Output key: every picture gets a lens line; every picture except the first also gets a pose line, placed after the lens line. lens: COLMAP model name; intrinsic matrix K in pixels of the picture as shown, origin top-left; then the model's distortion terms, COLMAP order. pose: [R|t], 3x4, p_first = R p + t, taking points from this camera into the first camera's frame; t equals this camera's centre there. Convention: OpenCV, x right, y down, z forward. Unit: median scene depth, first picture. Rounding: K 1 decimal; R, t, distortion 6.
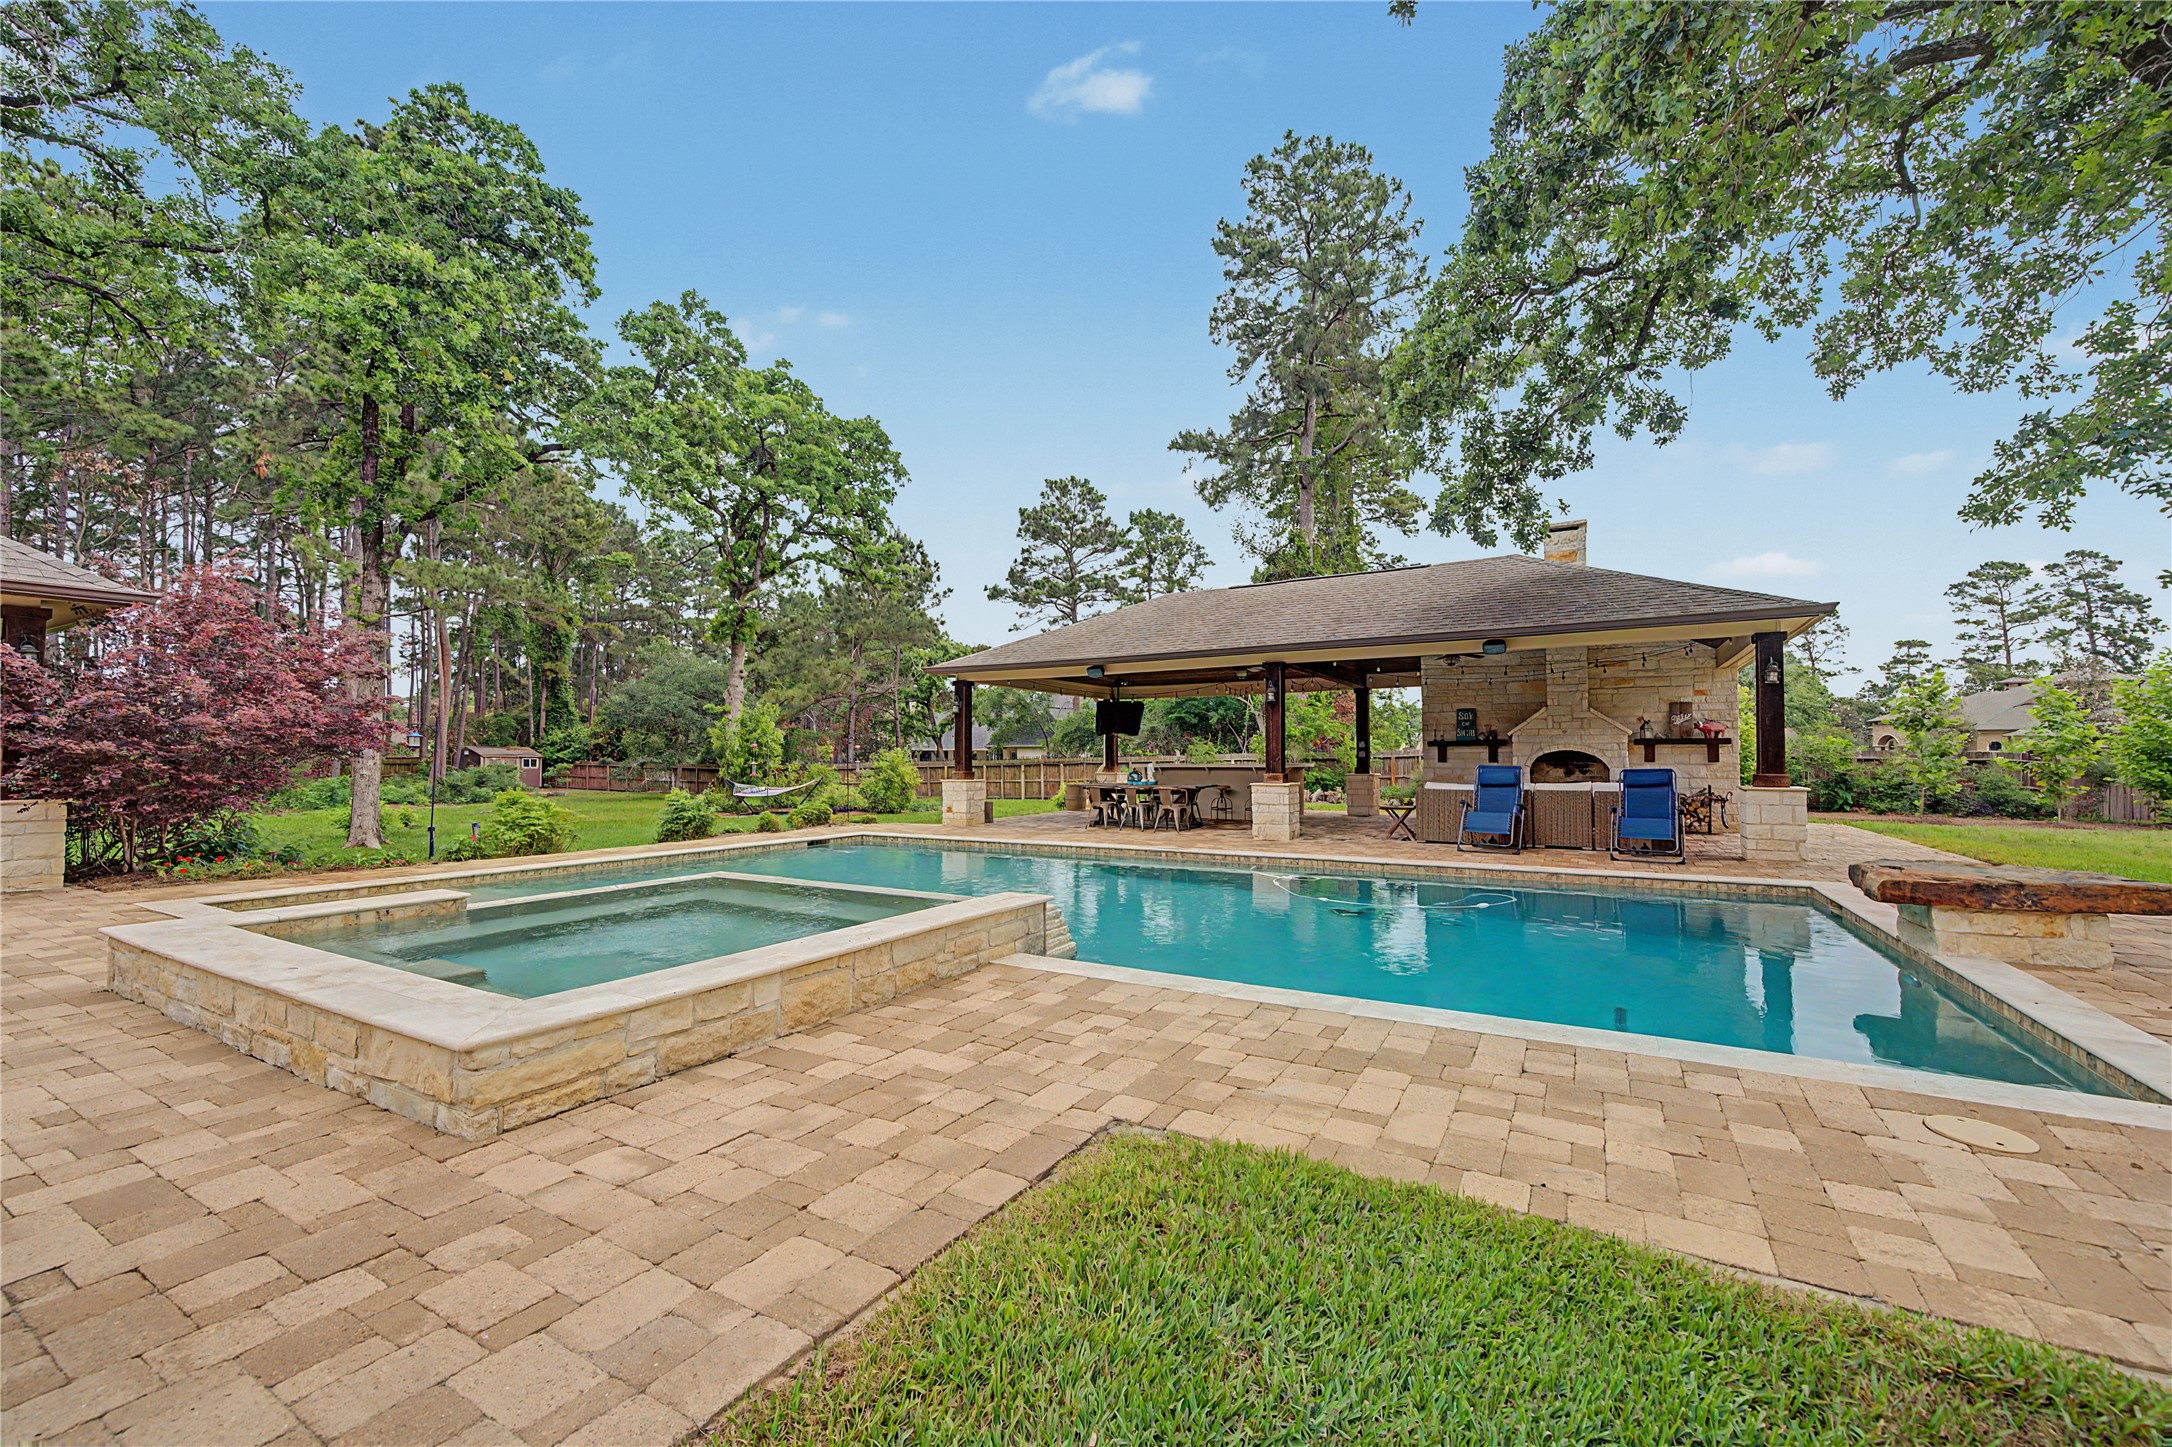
lens RADIAL K [[865.5, 0, 1086.0], [0, 865.5, 723.5], [0, 0, 1]] dist [0.000542, -0.000063]
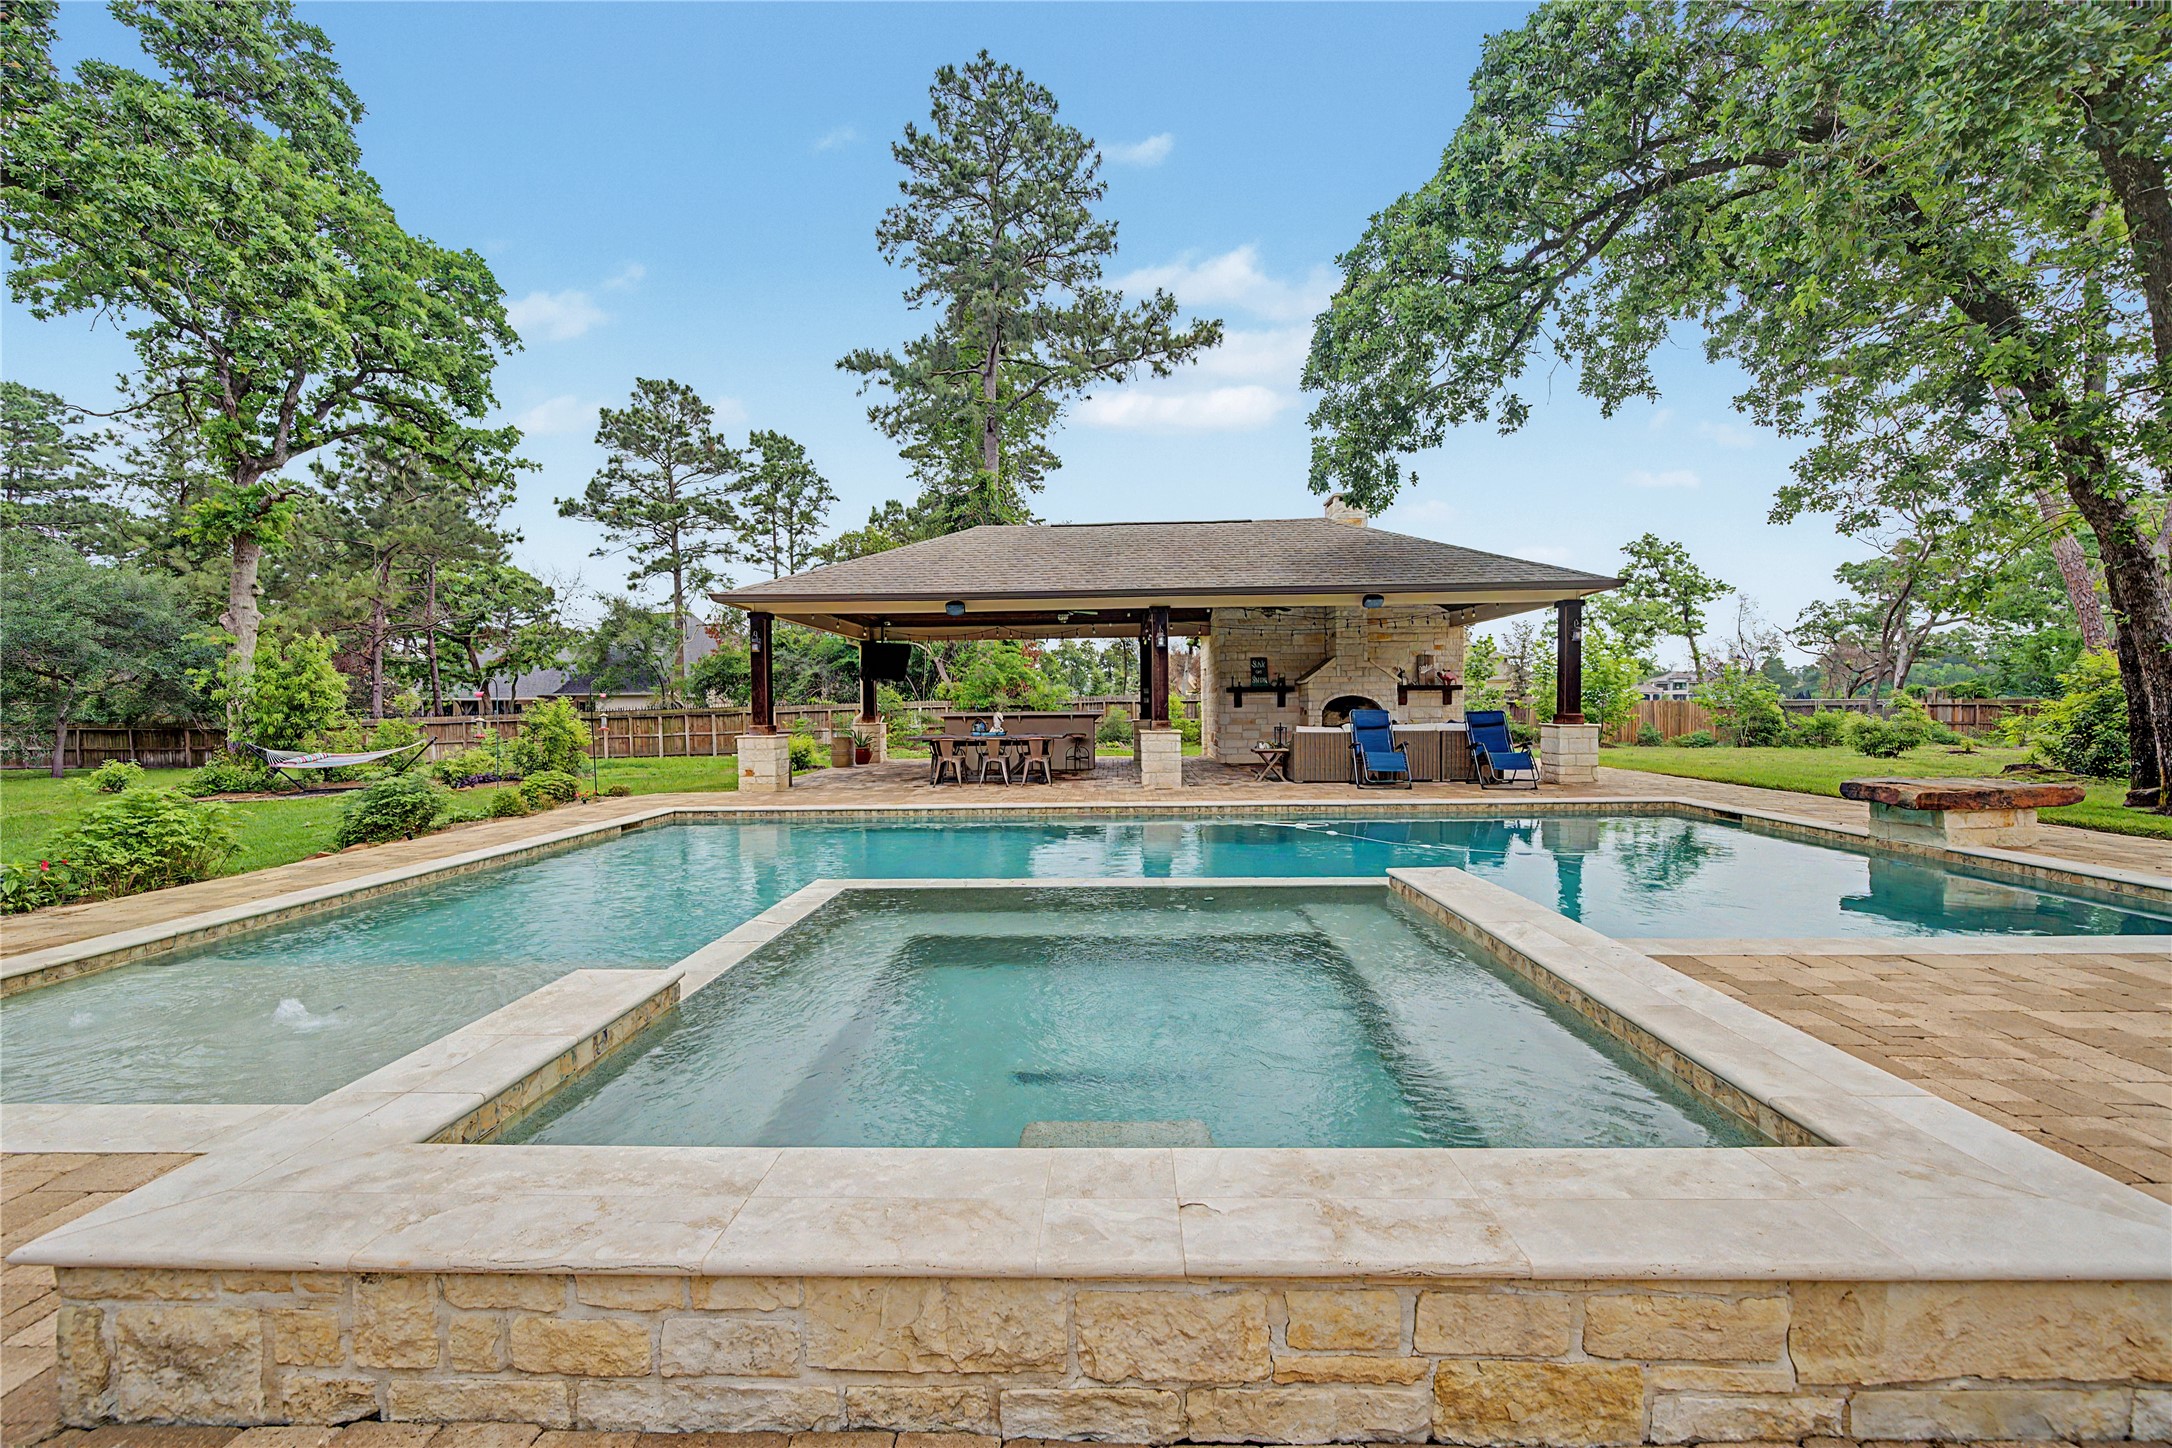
lens RADIAL K [[862.5, 0, 1085.4], [0, 862.5, 716.1], [0, 0, 1]] dist [-0.002209, 0.000053]
pose [[0.879034, -0.015882, 0.476495, -0.130076], [-0.009164, 0.998697, 0.050193, 0.001726], [-0.476672, -0.048488, 0.877743, 0.074022]]
